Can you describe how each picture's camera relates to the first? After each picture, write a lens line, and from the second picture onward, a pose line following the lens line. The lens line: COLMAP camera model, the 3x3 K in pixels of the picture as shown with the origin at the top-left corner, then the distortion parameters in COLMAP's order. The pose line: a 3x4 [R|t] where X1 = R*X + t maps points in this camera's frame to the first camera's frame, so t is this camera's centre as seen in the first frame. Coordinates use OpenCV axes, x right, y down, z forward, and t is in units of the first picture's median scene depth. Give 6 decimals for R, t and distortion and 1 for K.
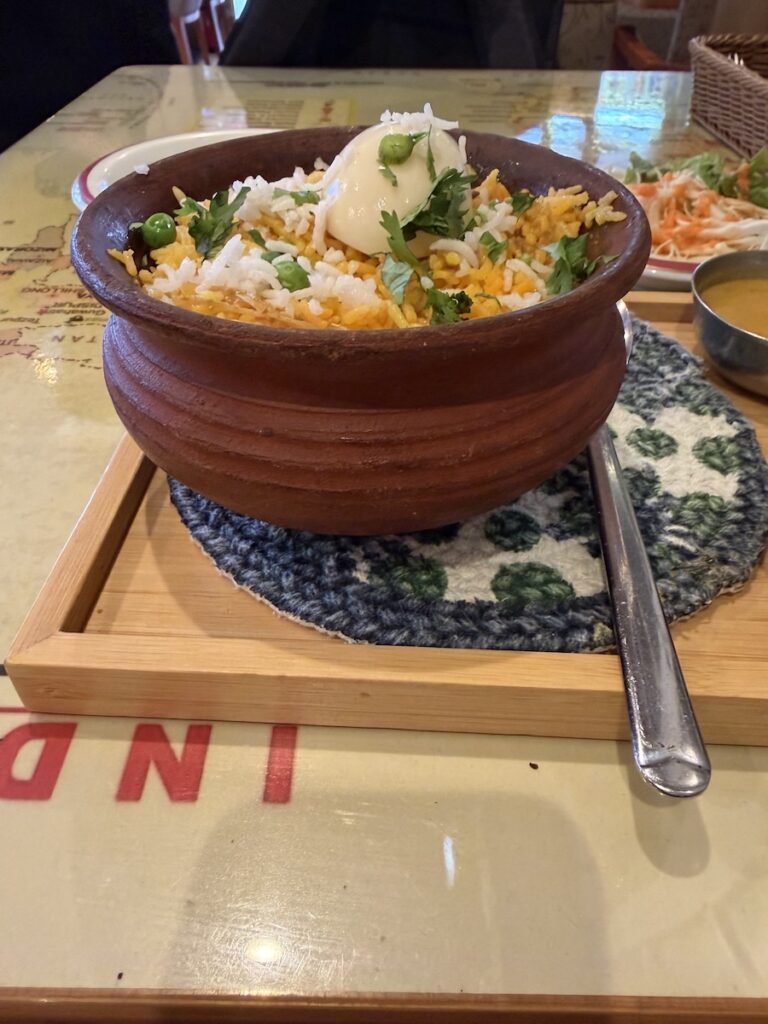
lens RADIAL K [[736.8, 0, 377.4], [0, 736.8, 459.5], [0, 0, 1]] dist [0.005776, -0.000581]
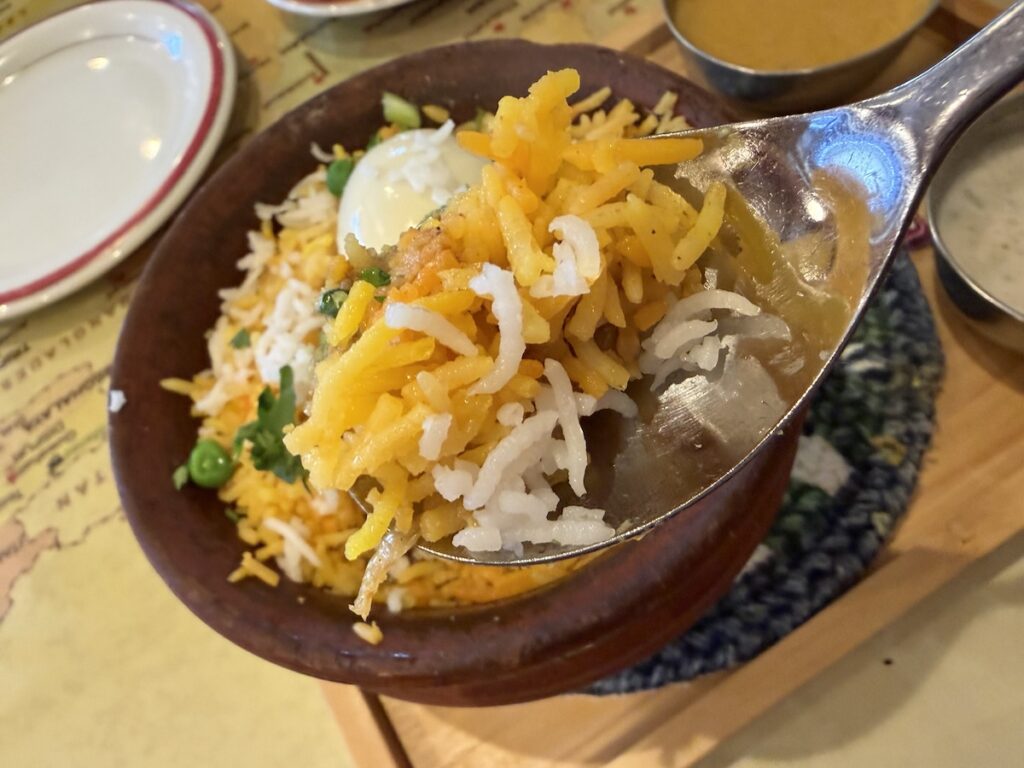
lens RADIAL K [[745.0, 0, 448.4], [0, 745.0, 387.7], [0, 0, 1]] dist [-0.002705, 0.002001]
pose [[0.797214, -0.601458, 0.051943, -0.087173], [0.547159, 0.756229, 0.358796, -0.495220], [-0.255081, -0.257616, 0.931970, 0.226330]]
